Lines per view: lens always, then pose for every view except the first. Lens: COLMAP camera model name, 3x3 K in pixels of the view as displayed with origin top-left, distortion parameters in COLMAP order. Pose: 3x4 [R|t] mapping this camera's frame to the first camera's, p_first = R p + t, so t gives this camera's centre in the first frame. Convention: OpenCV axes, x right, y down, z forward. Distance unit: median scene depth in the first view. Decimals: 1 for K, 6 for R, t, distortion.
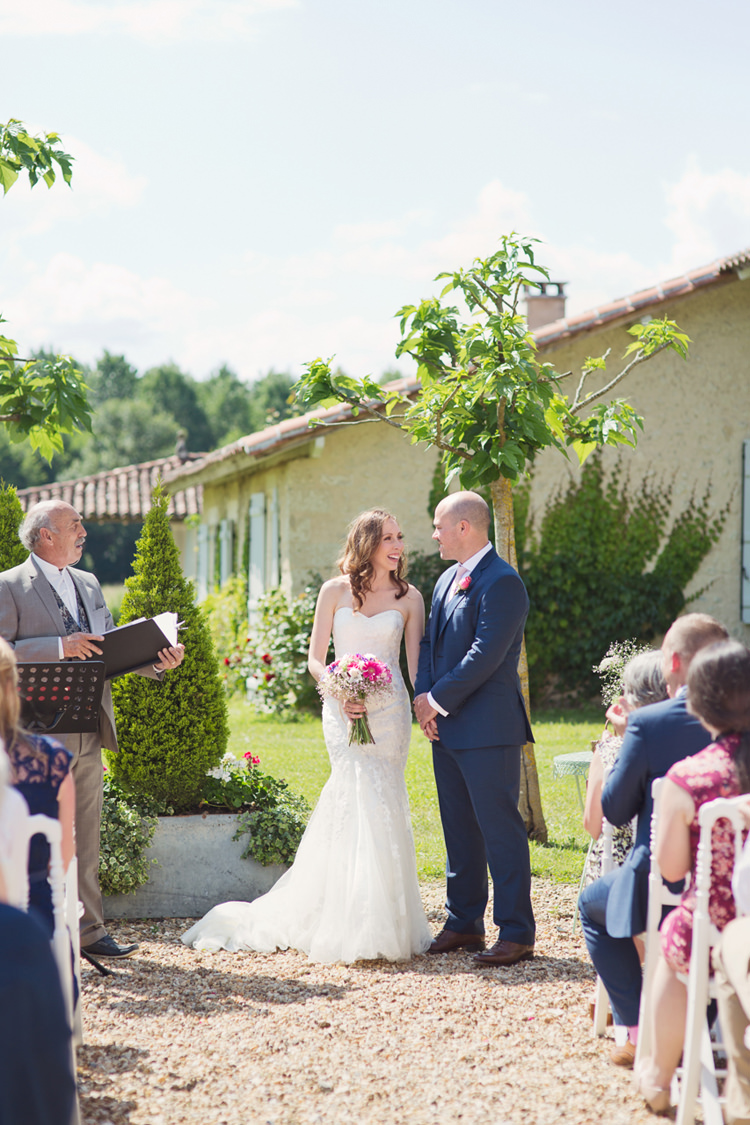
lens RADIAL K [[2741.7, 0, 375.0], [0, 2741.7, 562.5], [0, 0, 1]] dist [0.000061, 0.015635]
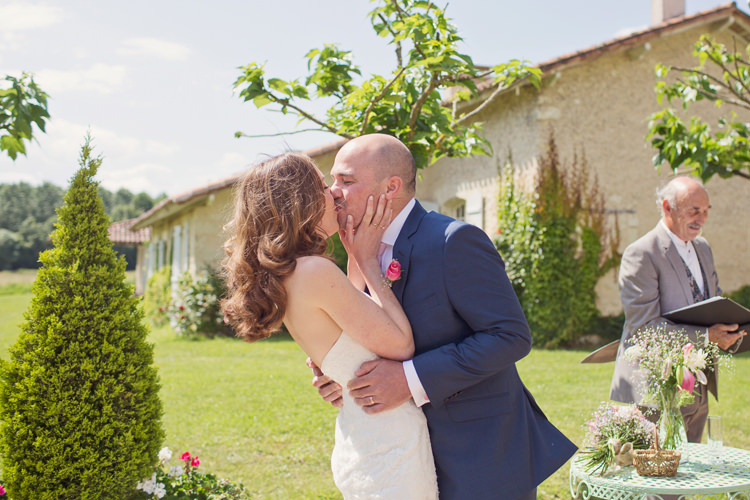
lens RADIAL K [[747.8, 0, 375.4], [0, 747.8, 196.2], [0, 0, 1]] dist [-0.098297, 0.157550]
pose [[0.974386, 0.022156, 0.223789, -0.042333], [-0.000945, 0.995530, -0.094446, 0.009952], [-0.224881, 0.091815, 0.970051, 0.758102]]
